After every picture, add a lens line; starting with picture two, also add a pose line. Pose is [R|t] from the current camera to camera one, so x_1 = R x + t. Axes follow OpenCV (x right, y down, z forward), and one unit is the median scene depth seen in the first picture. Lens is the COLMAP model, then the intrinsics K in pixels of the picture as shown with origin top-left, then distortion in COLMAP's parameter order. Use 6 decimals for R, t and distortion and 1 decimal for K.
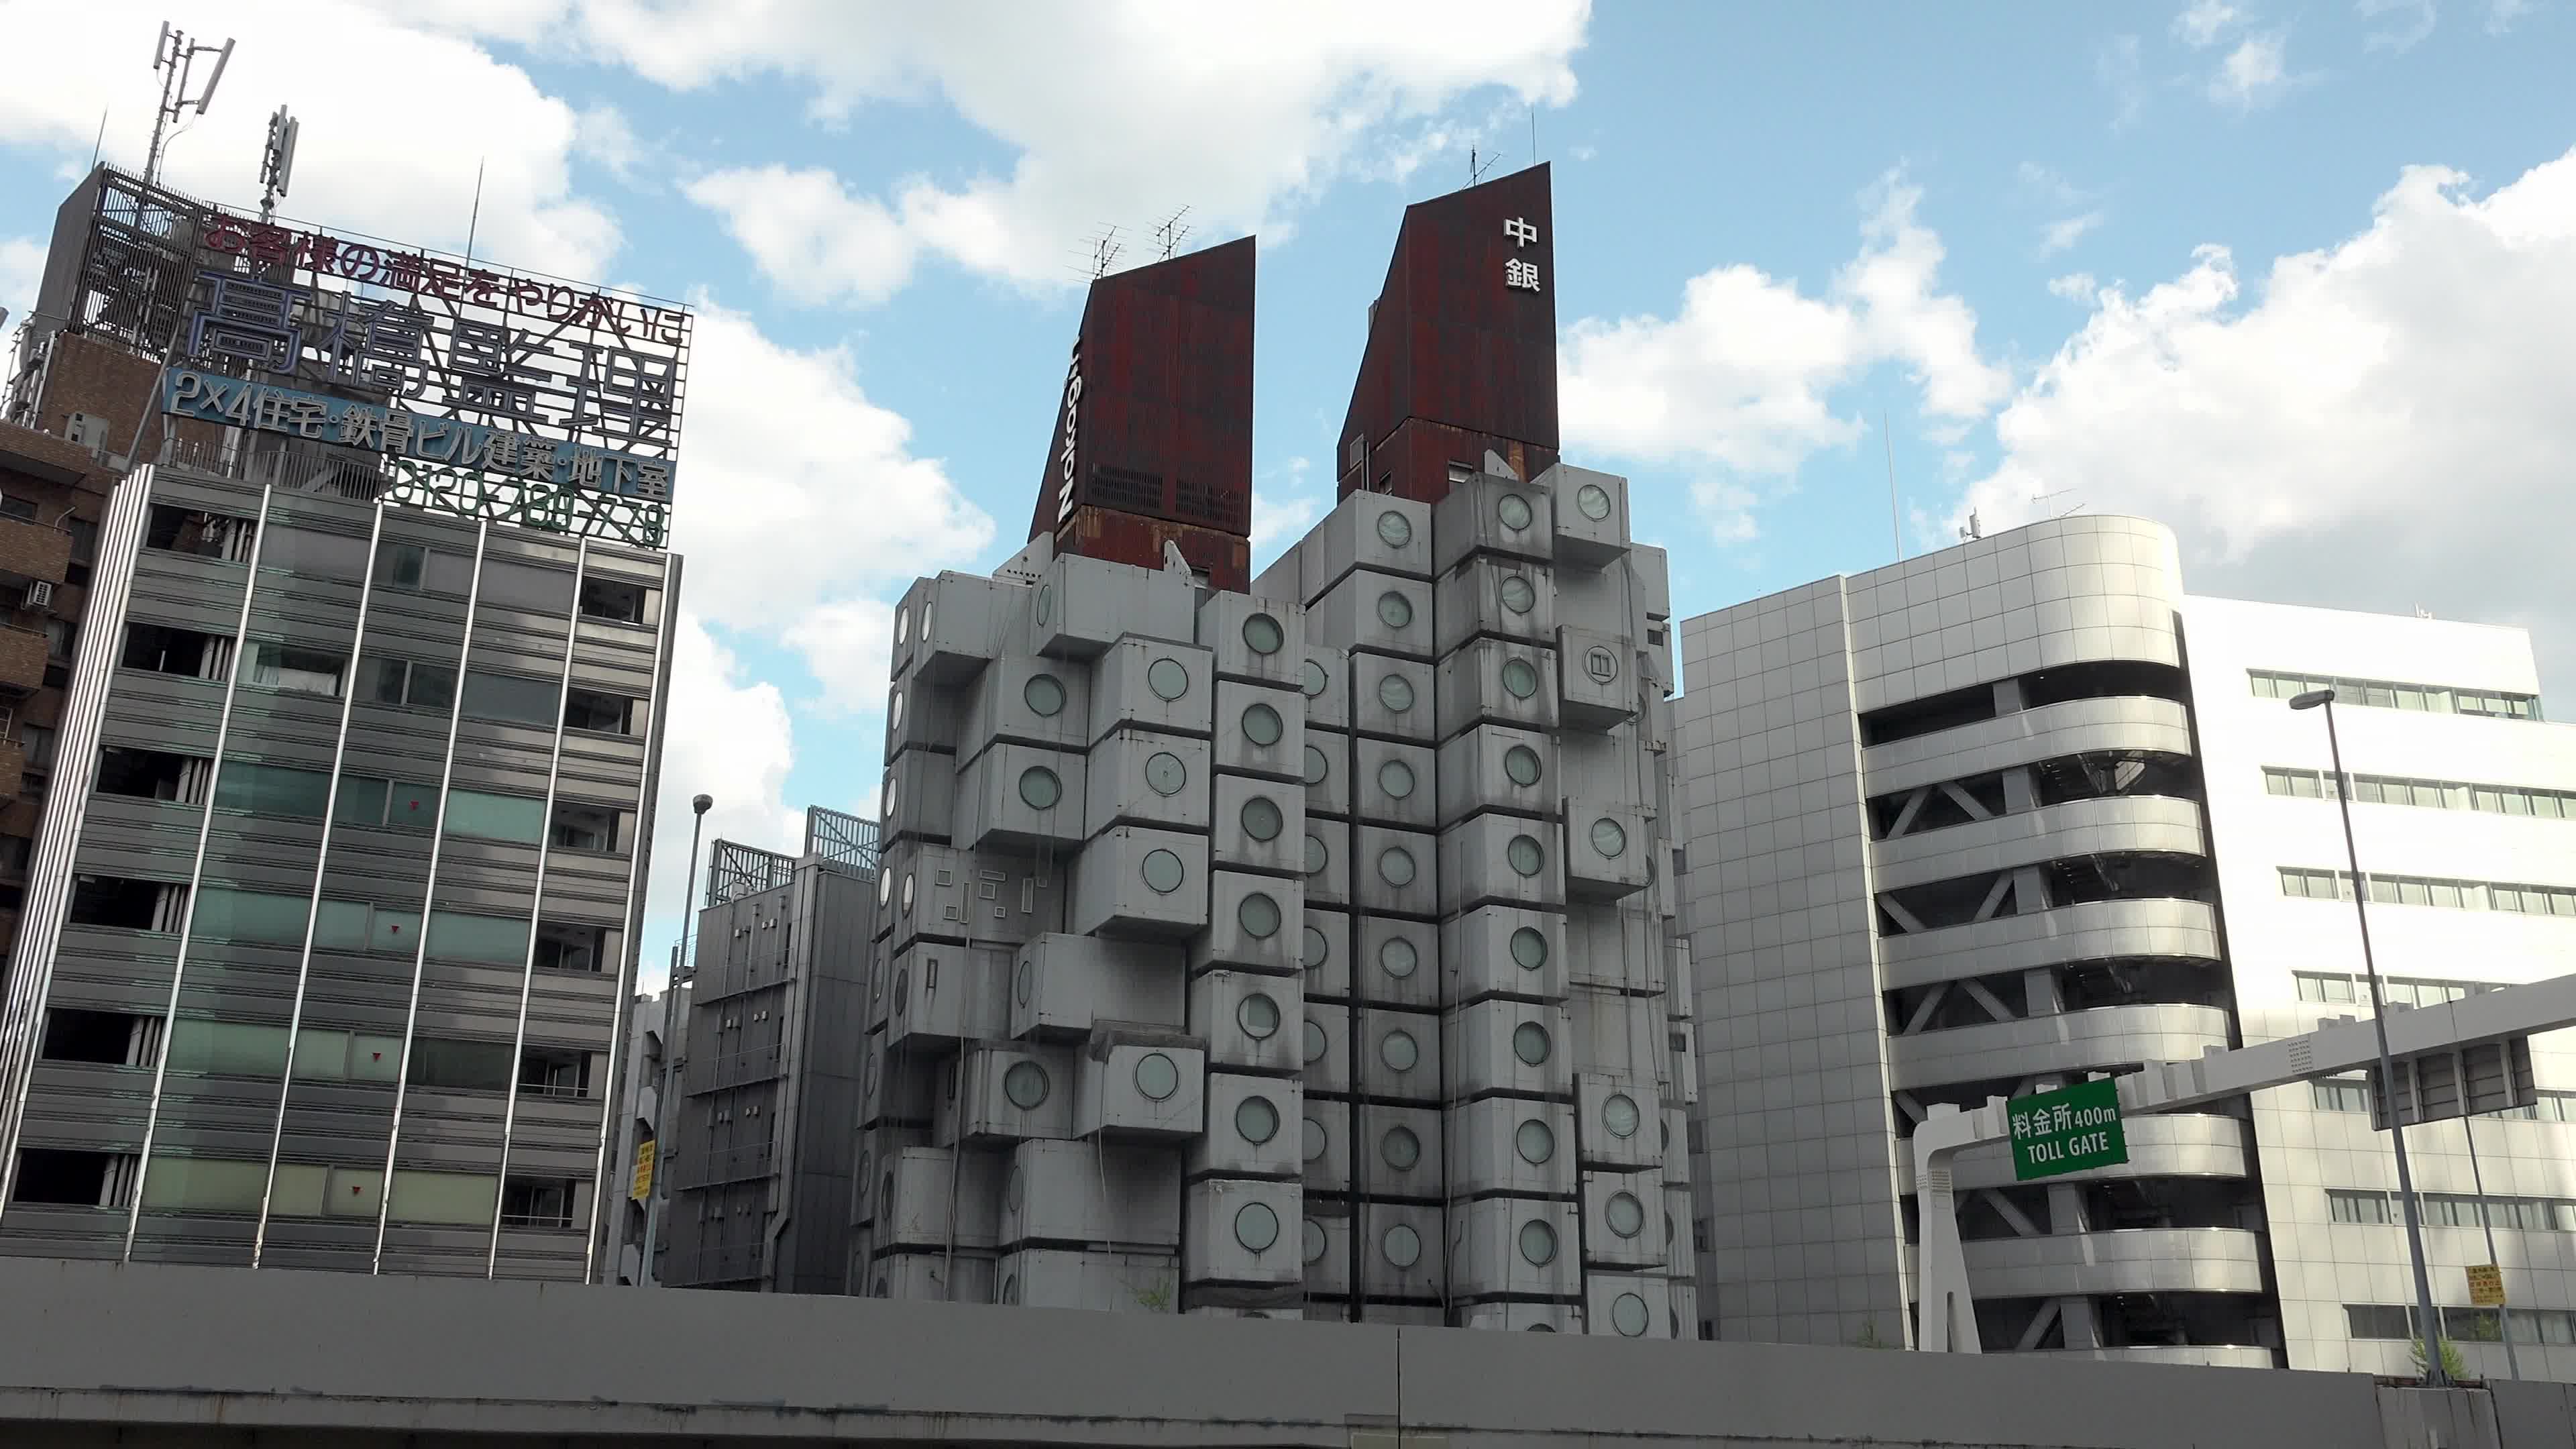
lens RADIAL K [[2126.2, 0, 1286.5], [0, 2126.2, 735.4], [0, 0, 1]] dist [-0.001955, 0.004580]
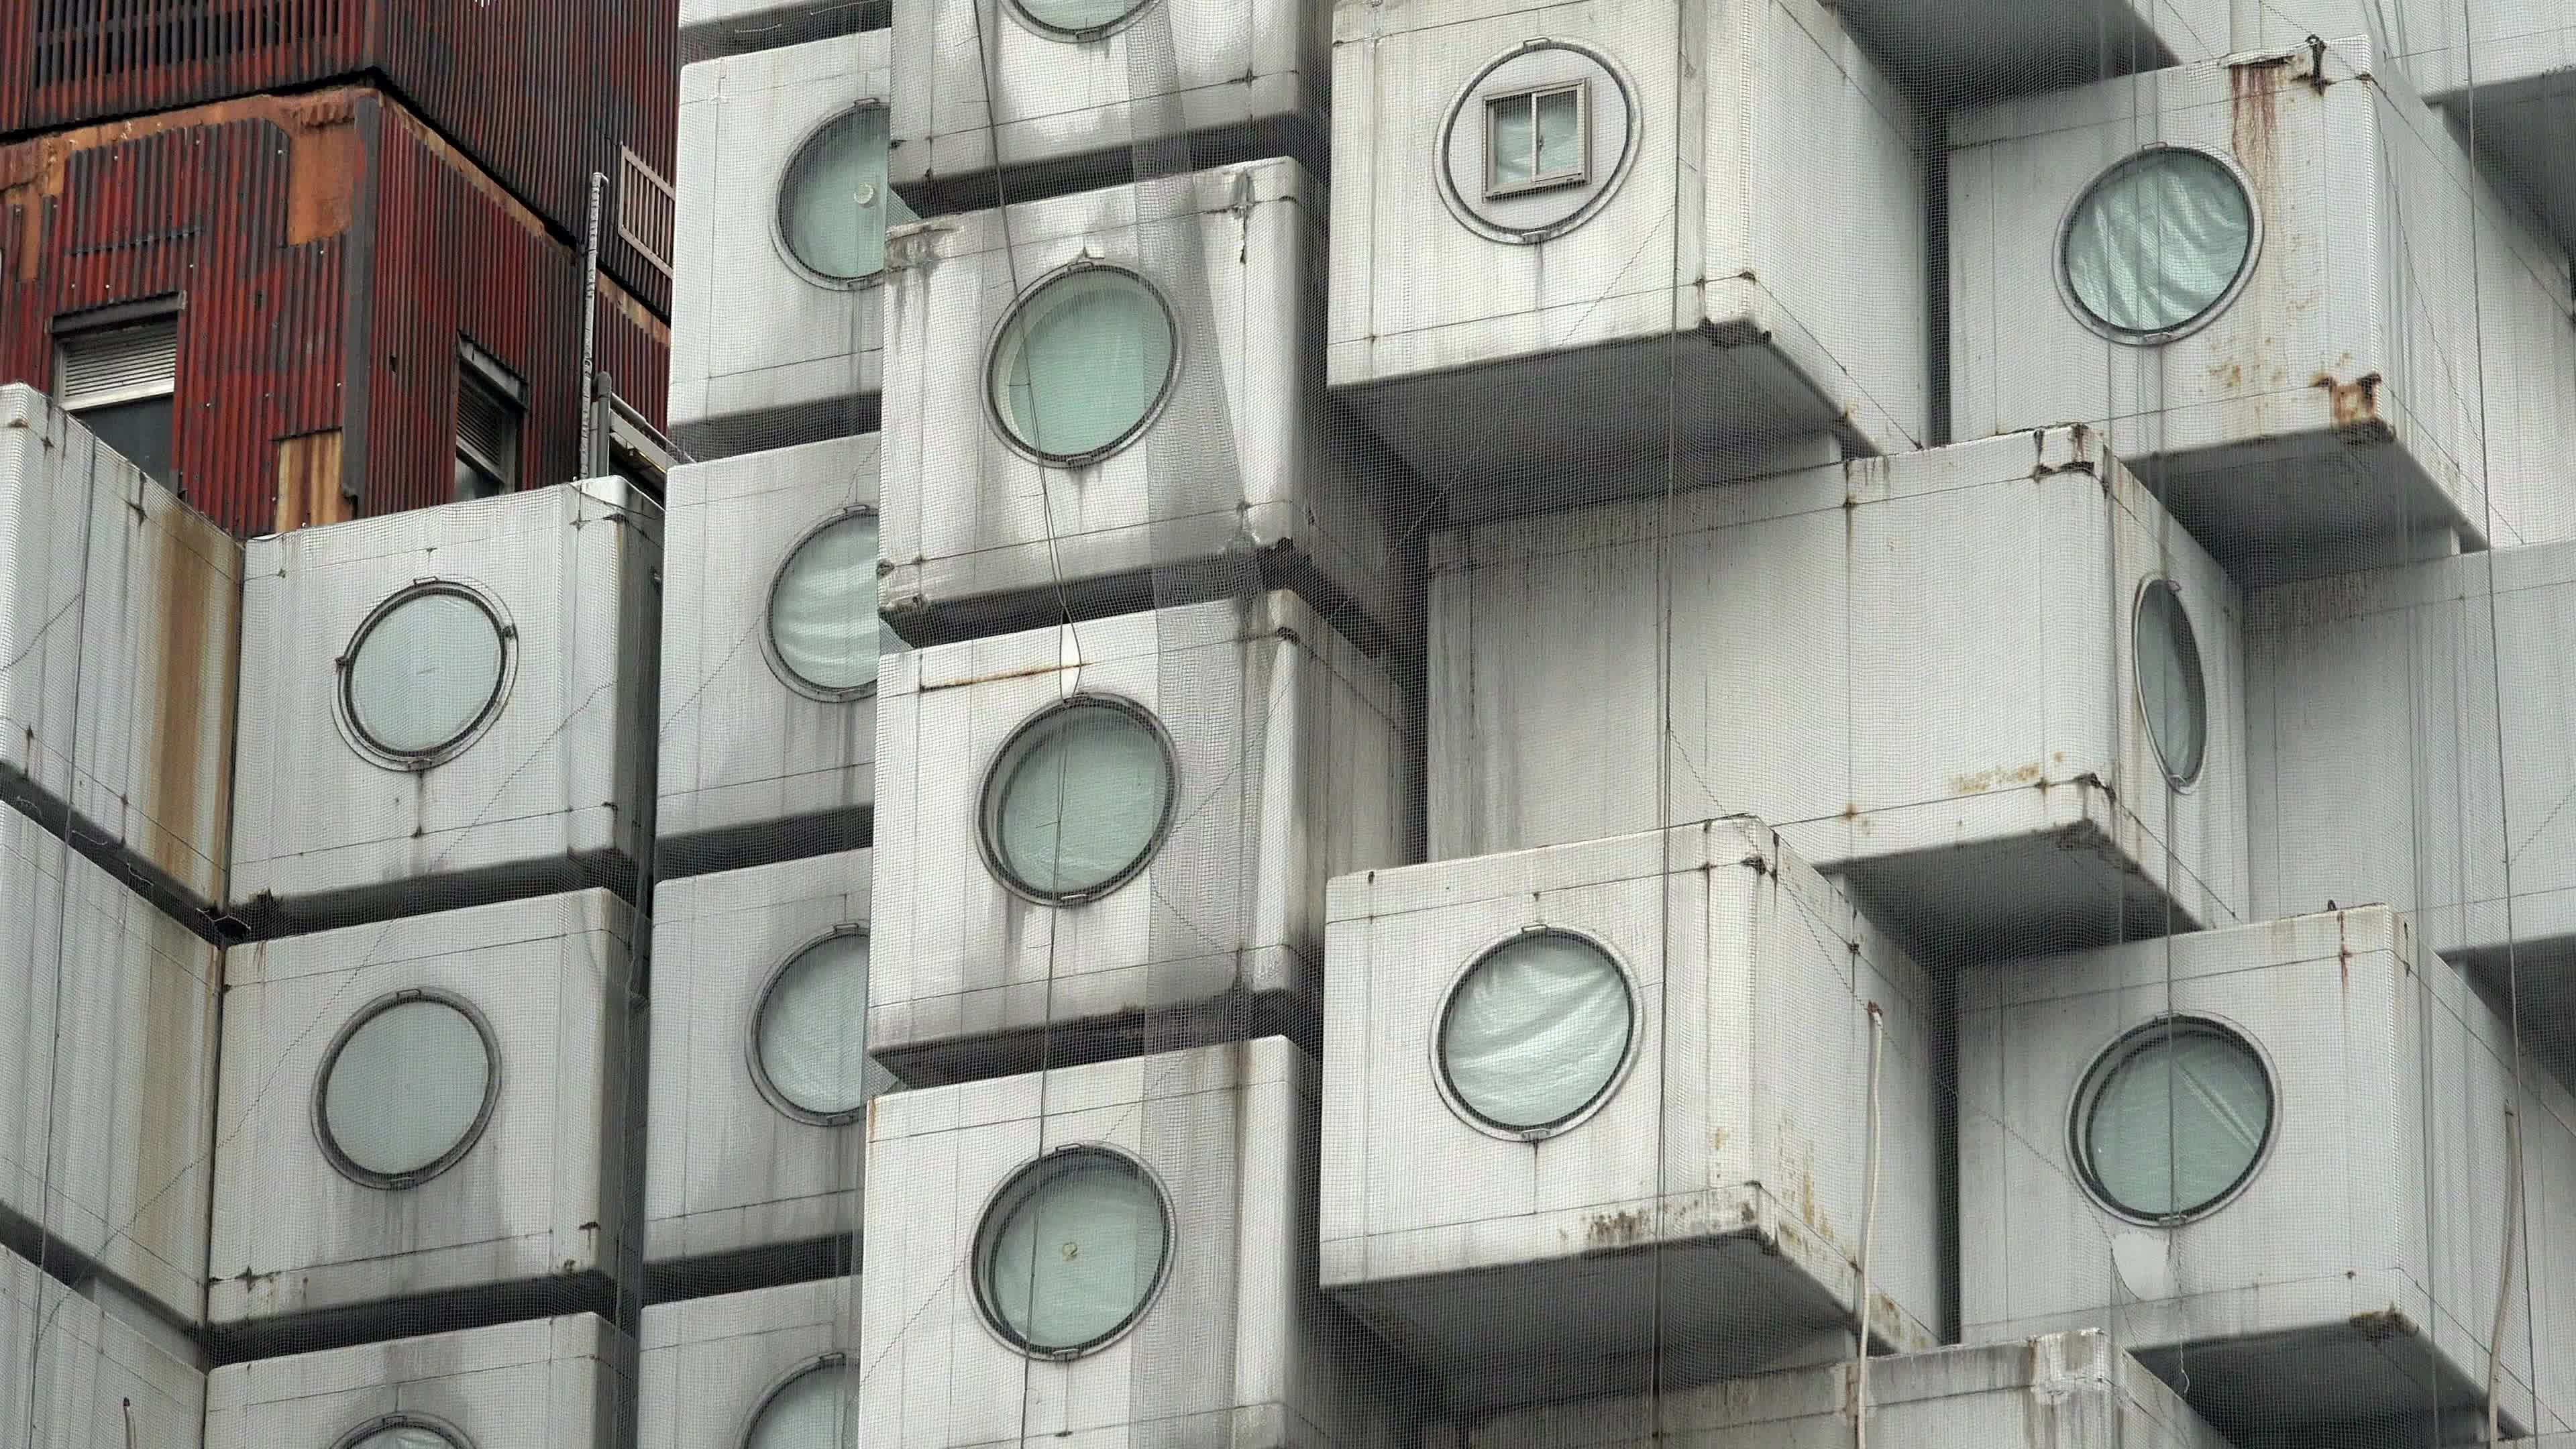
lens RADIAL K [[11912.6, 0, 1306.7], [0, 11912.6, 723.6], [0, 0, 1]] dist [0.190717, 0.000000]
pose [[0.669745, -0.284152, -0.686075, 0.893168], [0.241718, 0.956998, -0.160396, 0.191308], [0.702150, -0.058412, 0.709629, 0.245677]]
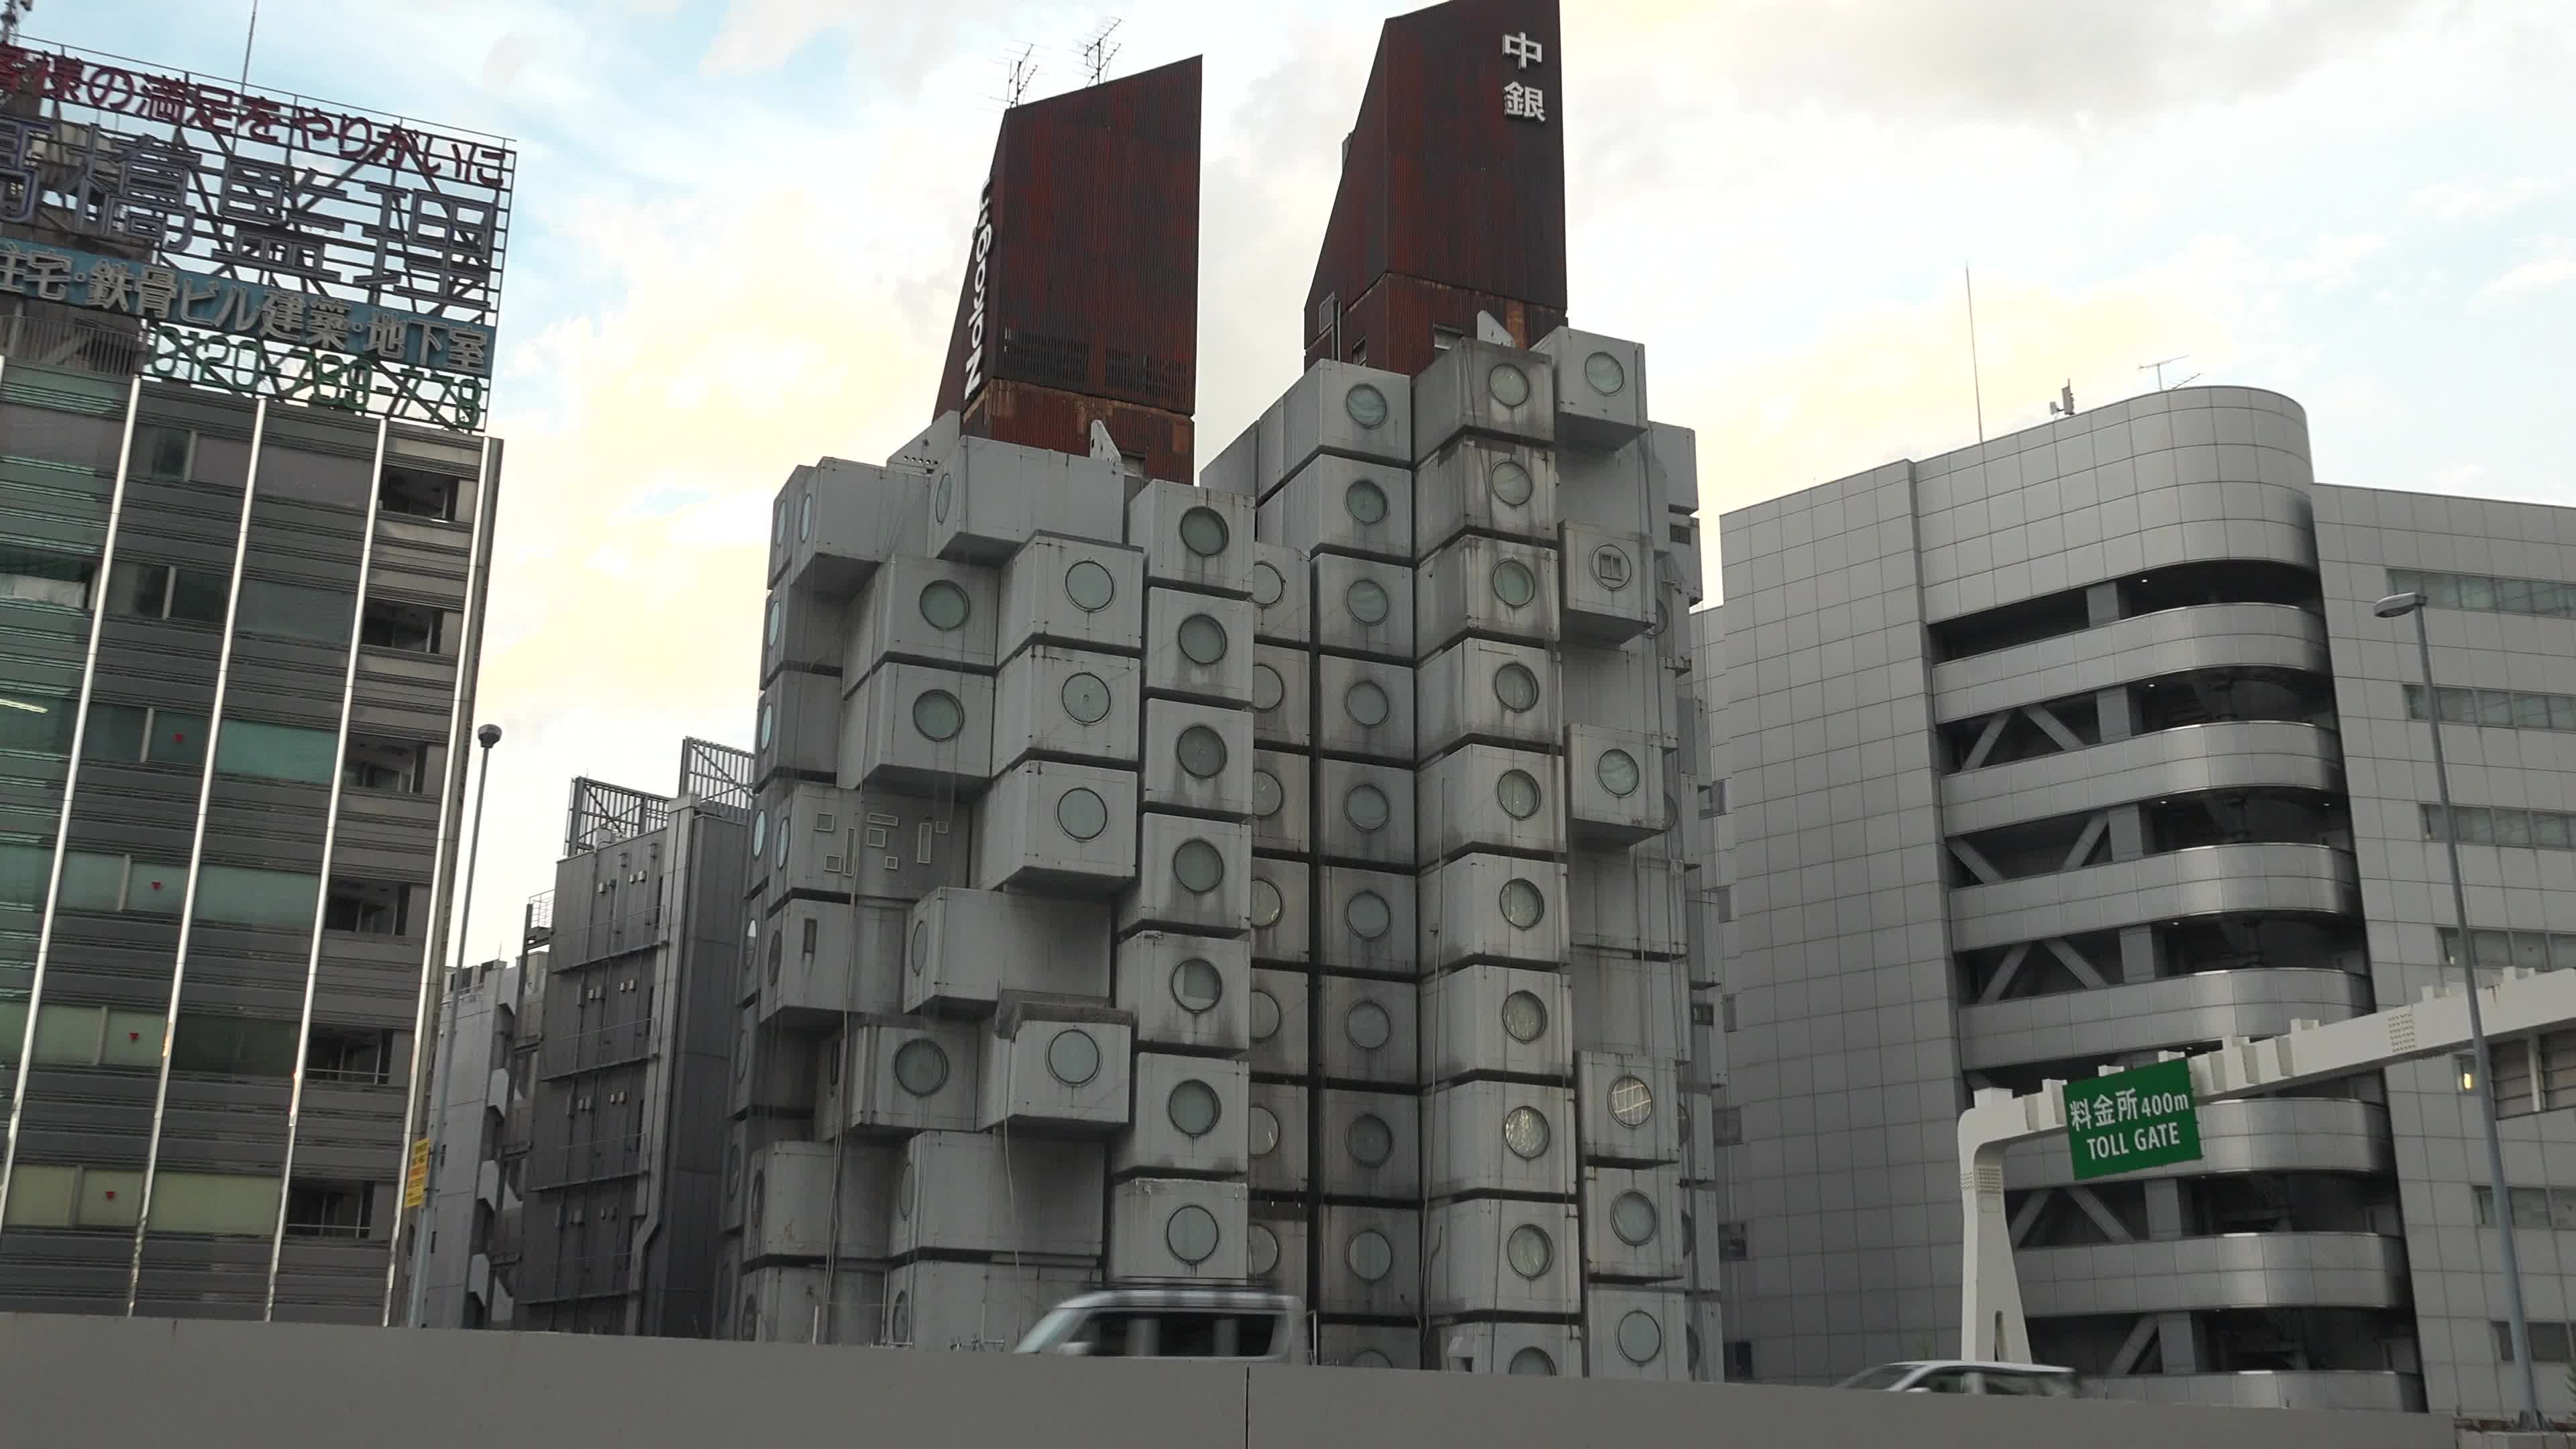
lens RADIAL K [[2494.5, 0, 1289.4], [0, 2494.5, 715.1], [0, 0, 1]] dist [0.002329, 0.000000]
pose [[0.999987, -0.002912, -0.004114, 0.026014], [0.003014, 0.999684, 0.024964, 0.000356], [0.004040, -0.024976, 0.999680, 0.012924]]
